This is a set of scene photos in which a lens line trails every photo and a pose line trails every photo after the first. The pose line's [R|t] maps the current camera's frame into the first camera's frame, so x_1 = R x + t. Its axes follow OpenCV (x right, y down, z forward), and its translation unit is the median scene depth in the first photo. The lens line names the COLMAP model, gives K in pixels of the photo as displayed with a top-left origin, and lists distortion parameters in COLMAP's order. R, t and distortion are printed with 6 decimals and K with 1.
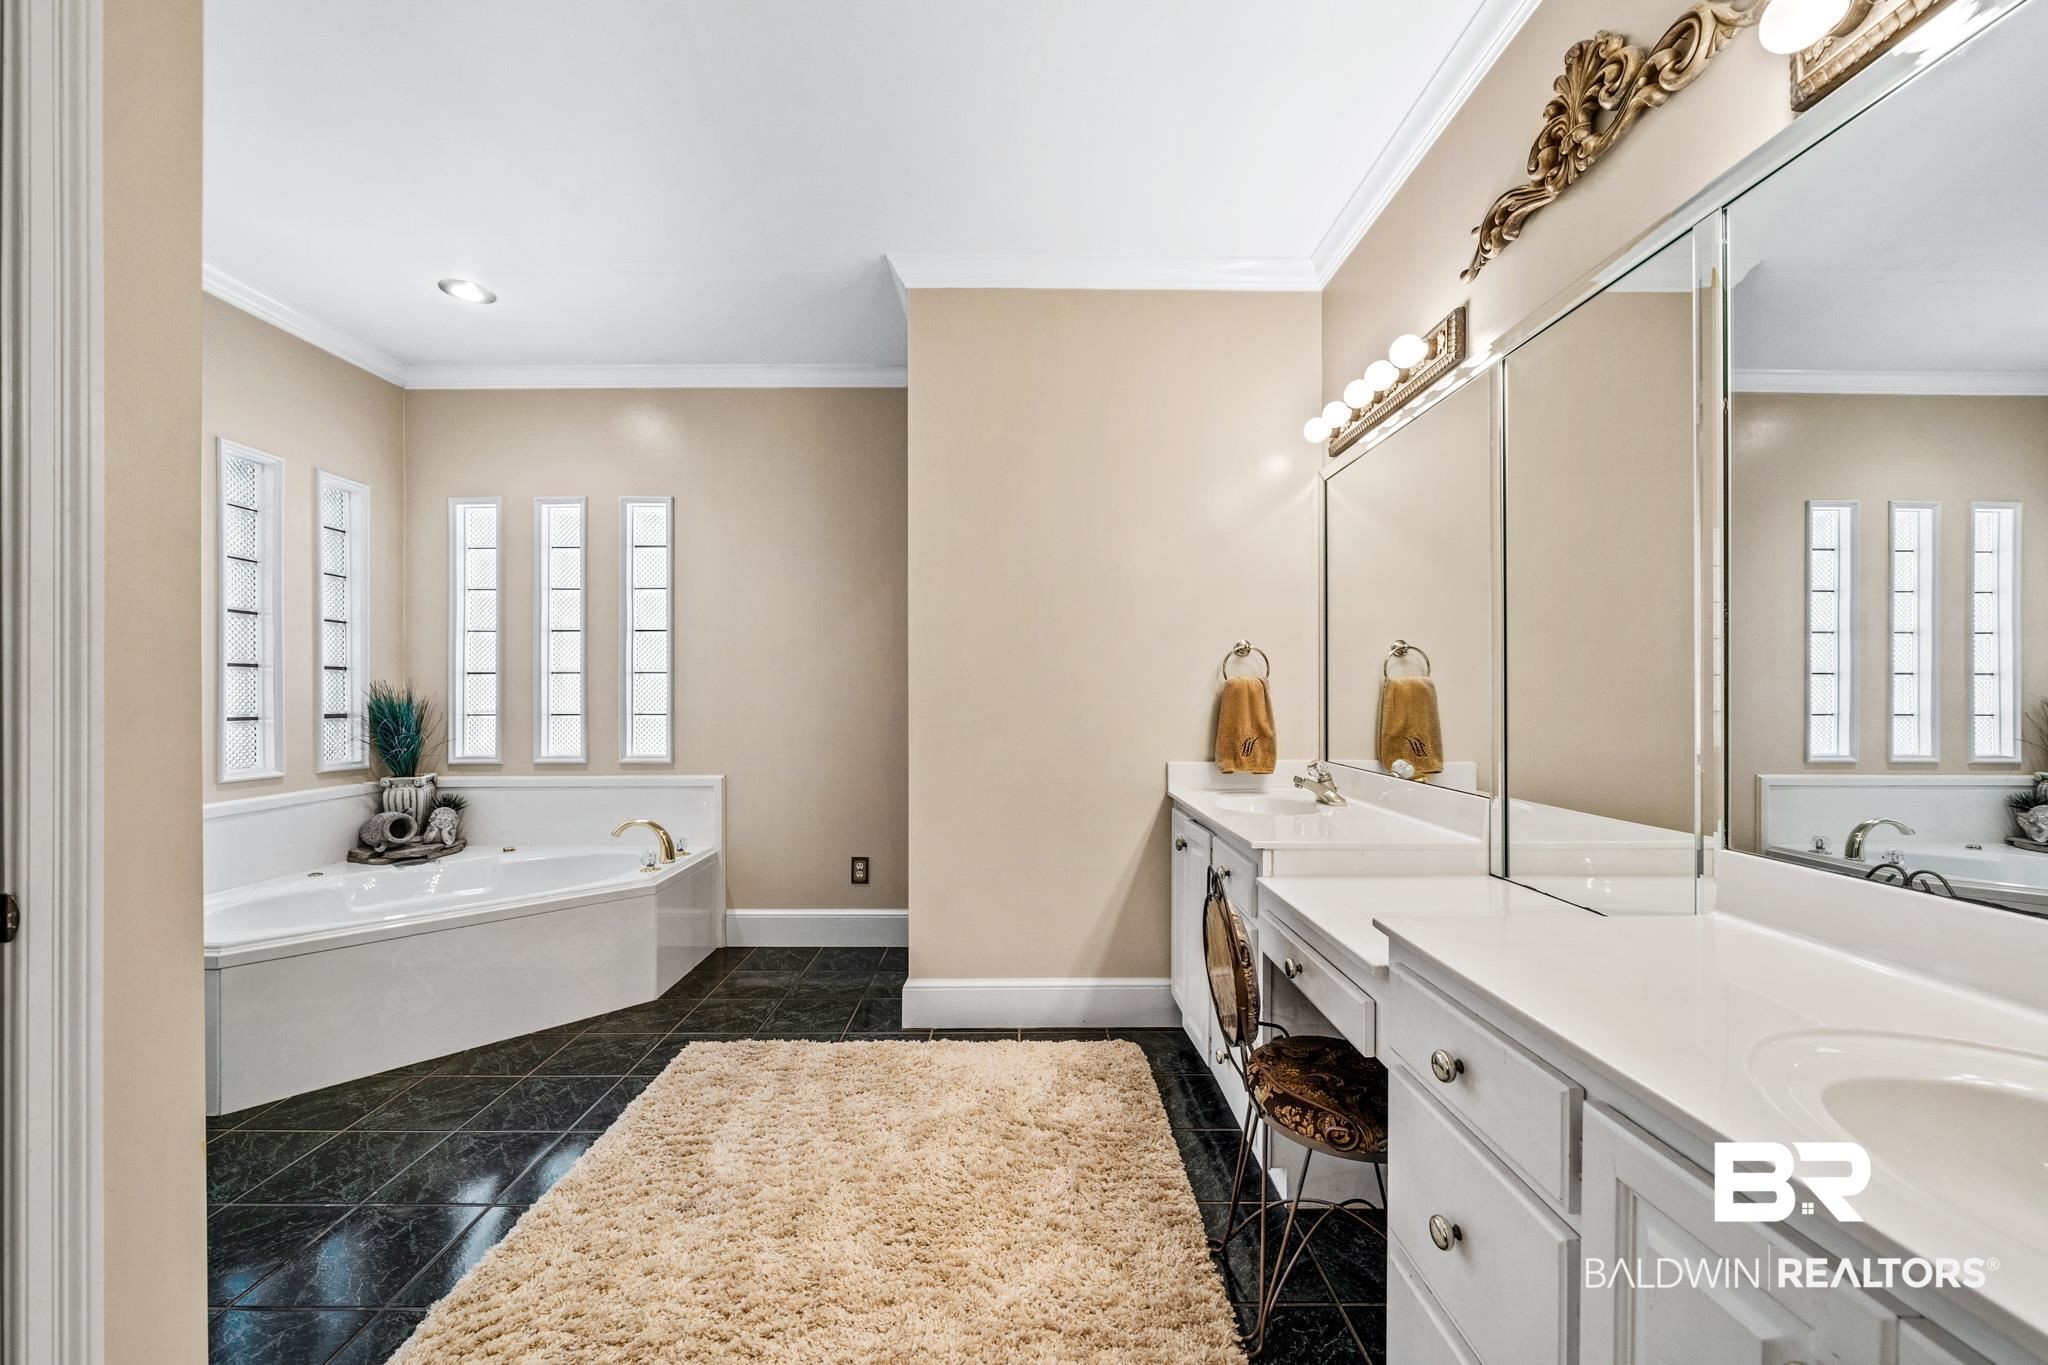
lens RADIAL K [[807.2, 0, 1028.7], [0, 807.2, 695.6], [0, 0, 1]] dist [-0.002331, -0.000034]
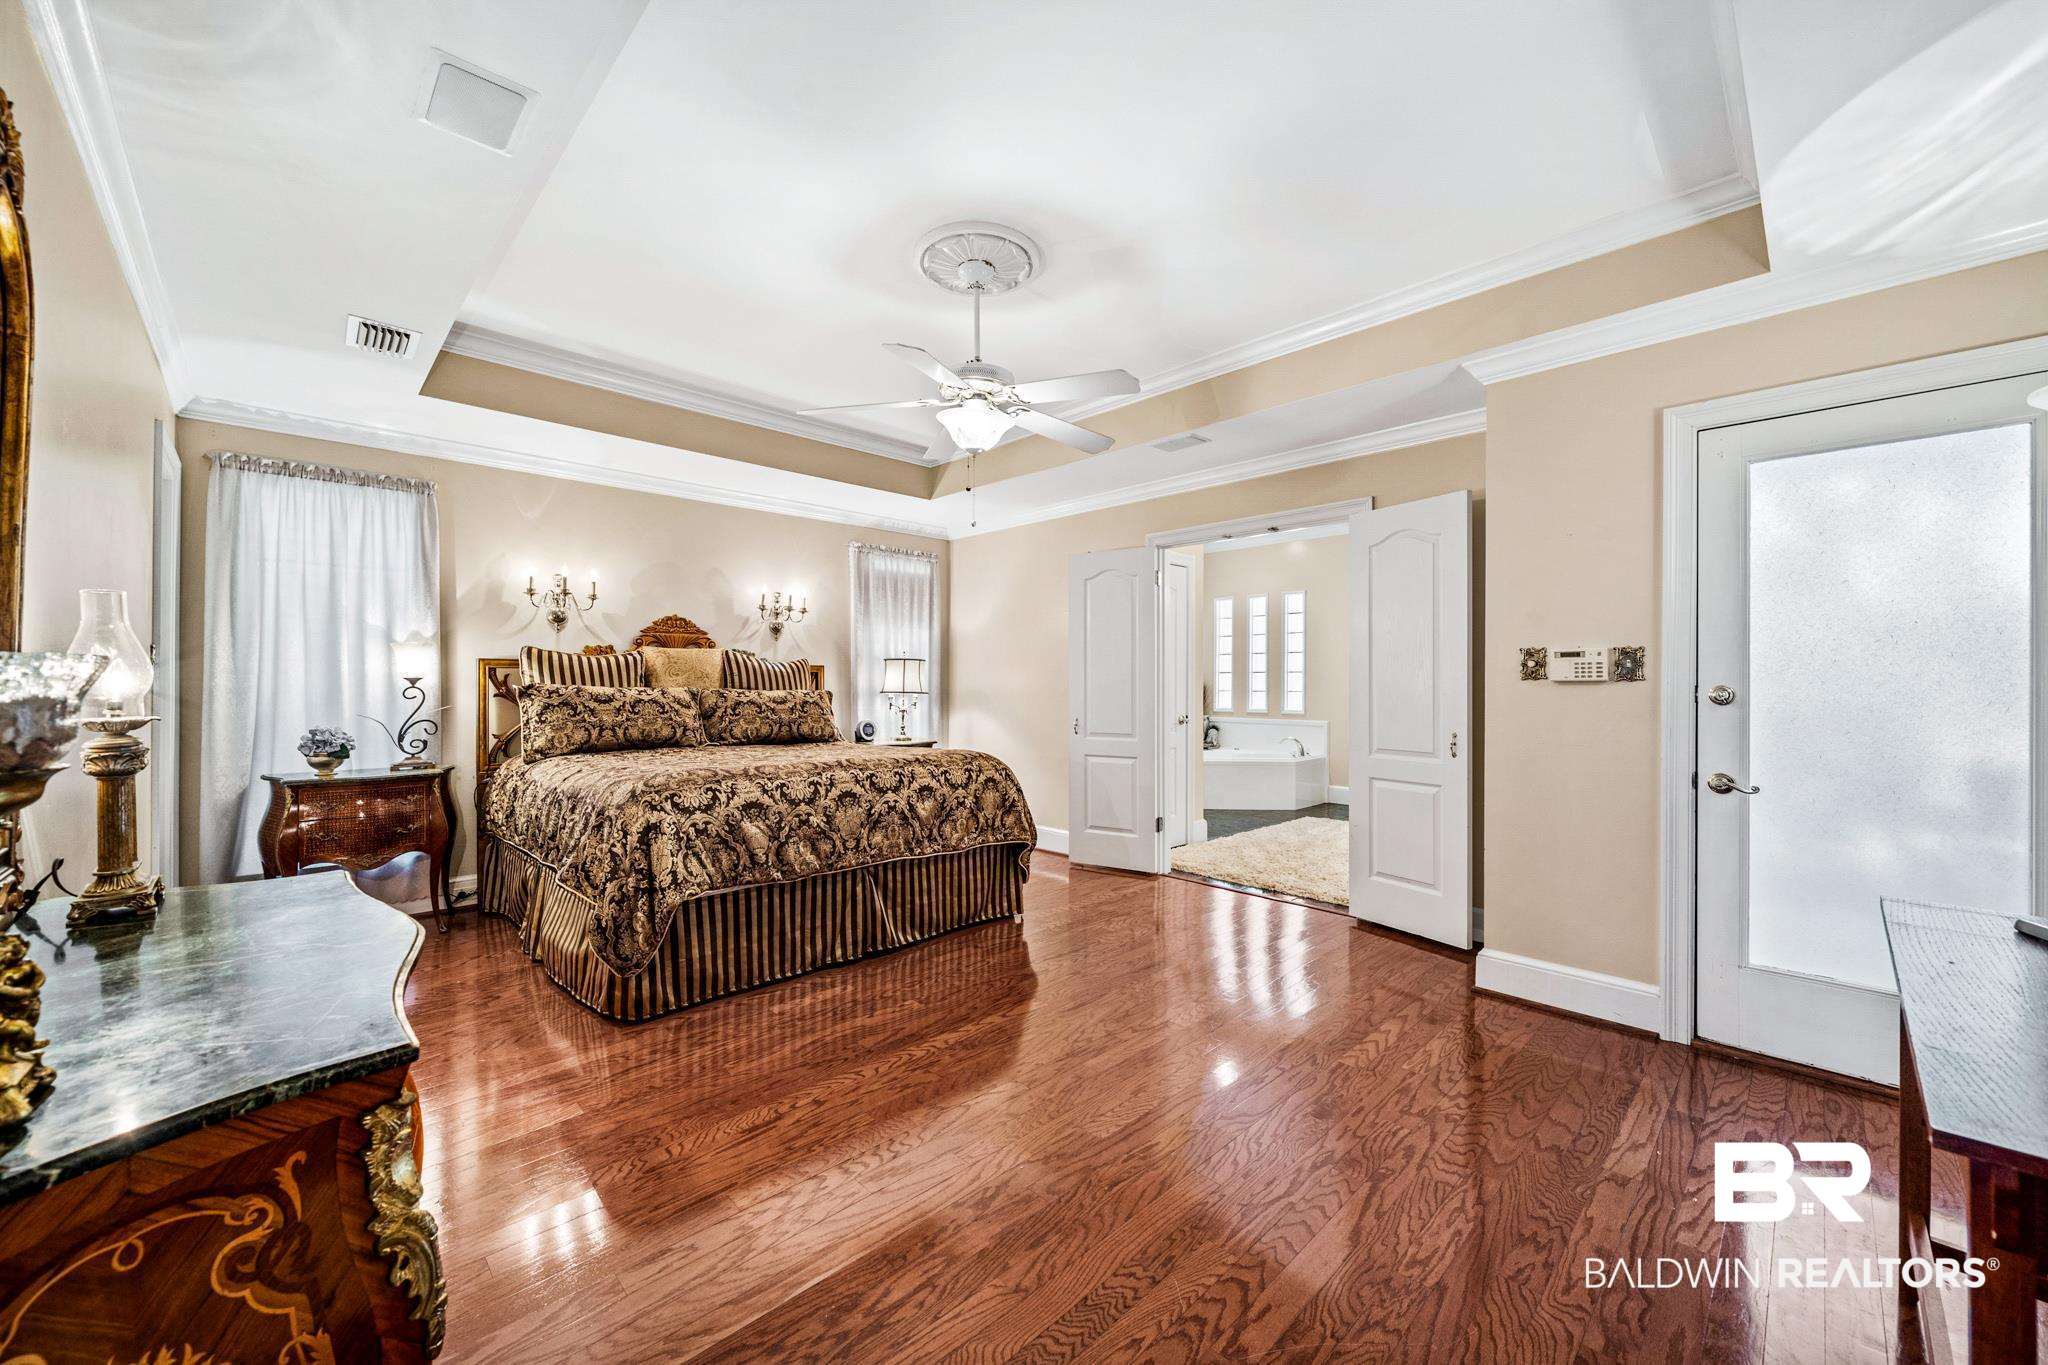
lens RADIAL K [[786.9, 0, 1024.0], [0, 786.9, 682.5], [0, 0, 1]] dist [-0.001114, 0.000051]
pose [[0.701800, 0.001063, -0.712373, 0.557197], [0.001017, 0.999996, 0.002494, -0.006737], [0.712373, -0.002475, 0.701797, -1.063152]]
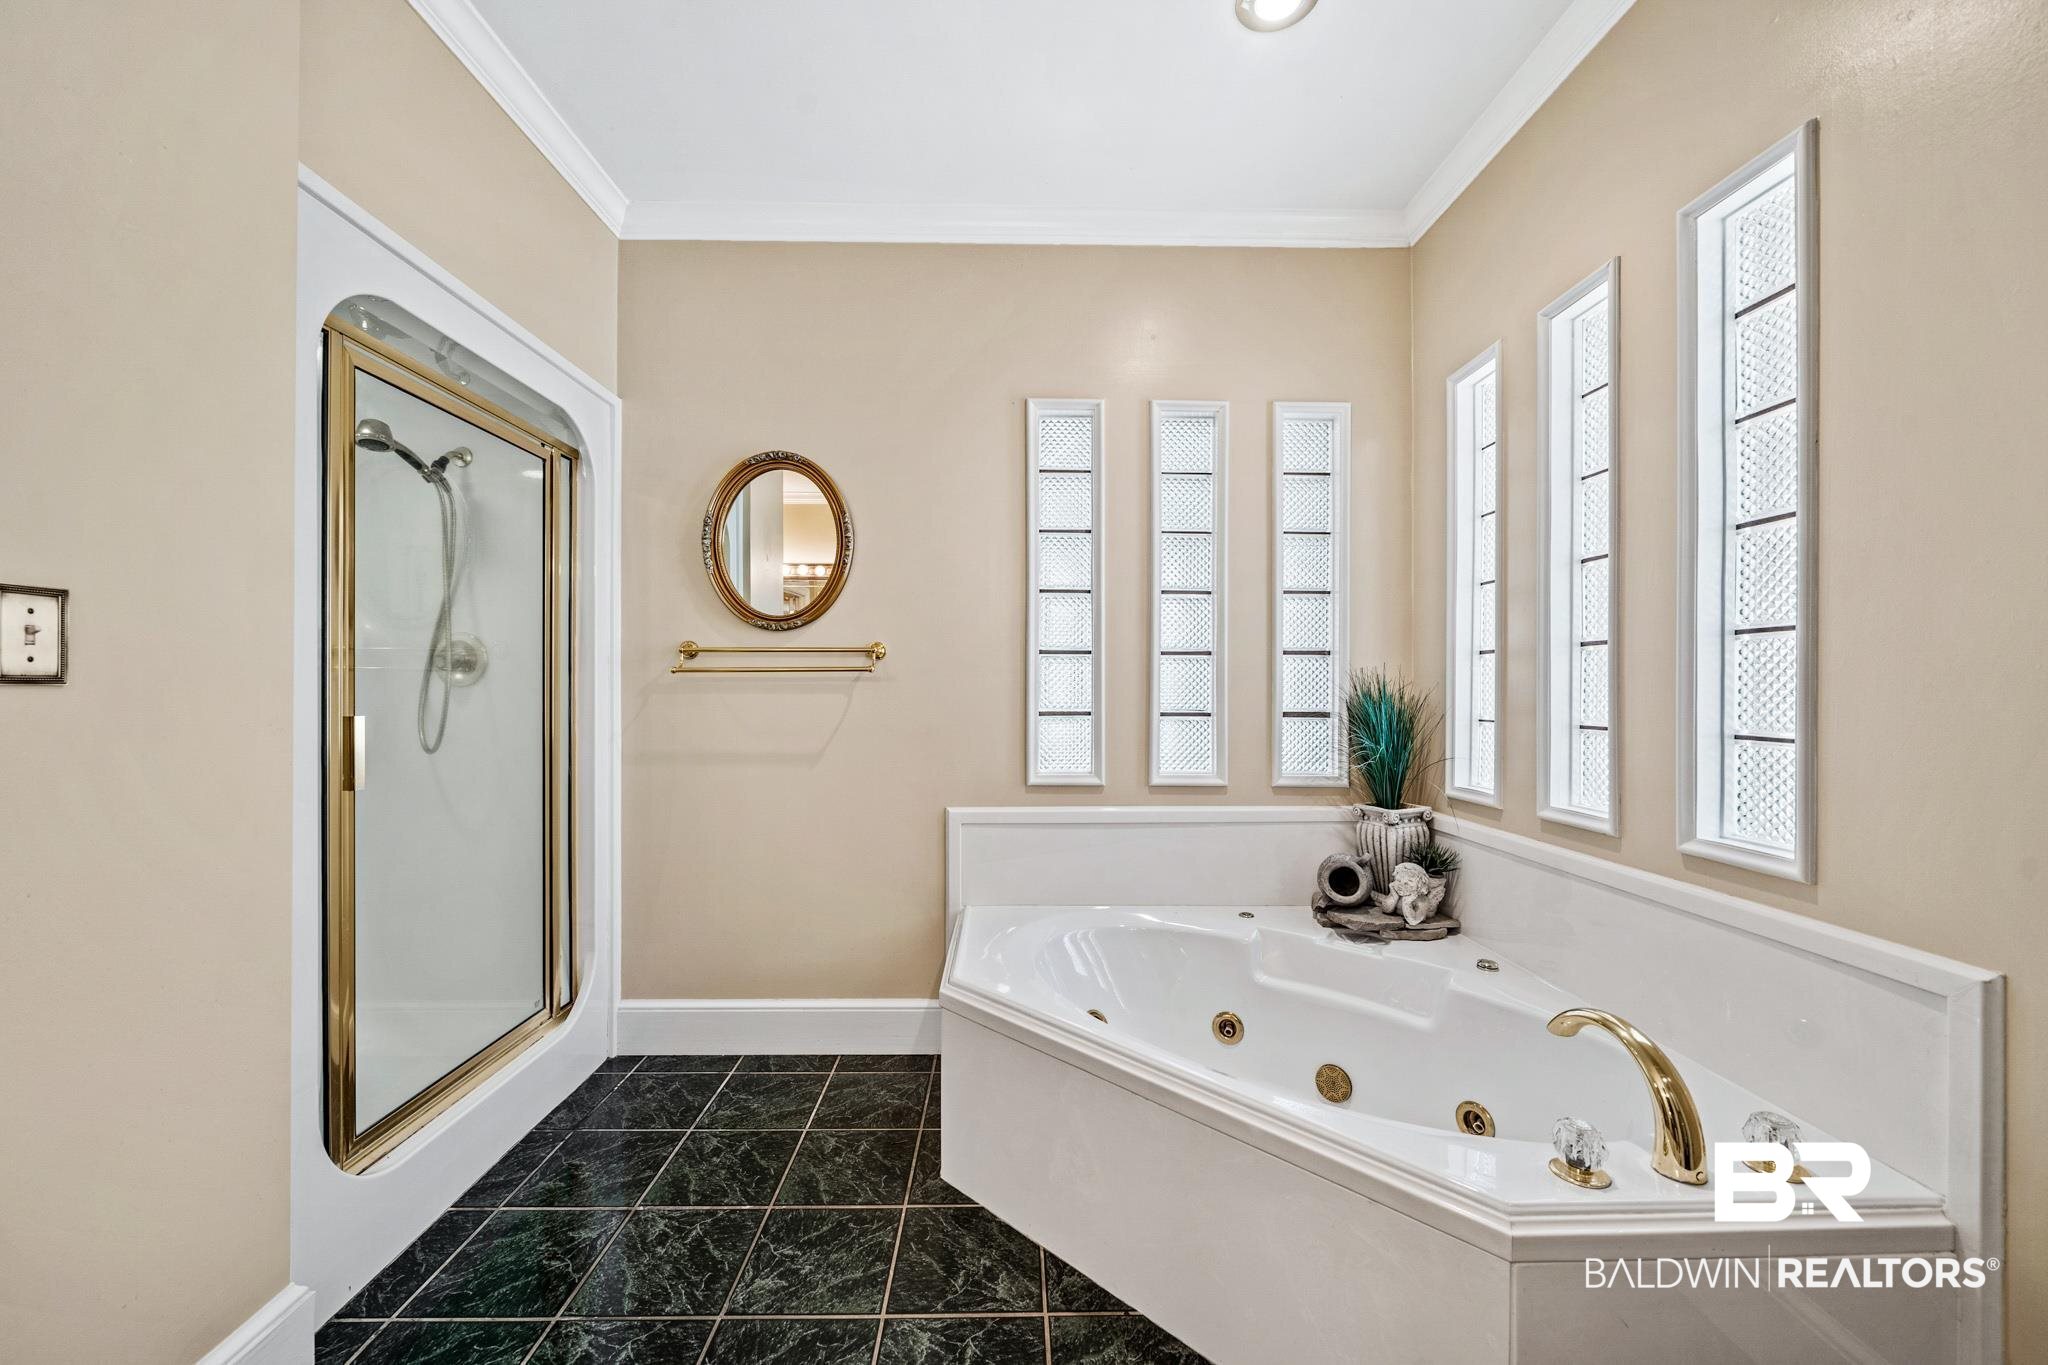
lens RADIAL K [[786.9, 0, 1024.0], [0, 786.9, 682.5], [0, 0, 1]] dist [-0.001114, 0.000051]
pose [[0.011451, 0.000740, -0.999934, -0.106969], [-0.001757, 0.999998, 0.000720, -0.005233], [0.999933, 0.001749, 0.011453, 0.697086]]
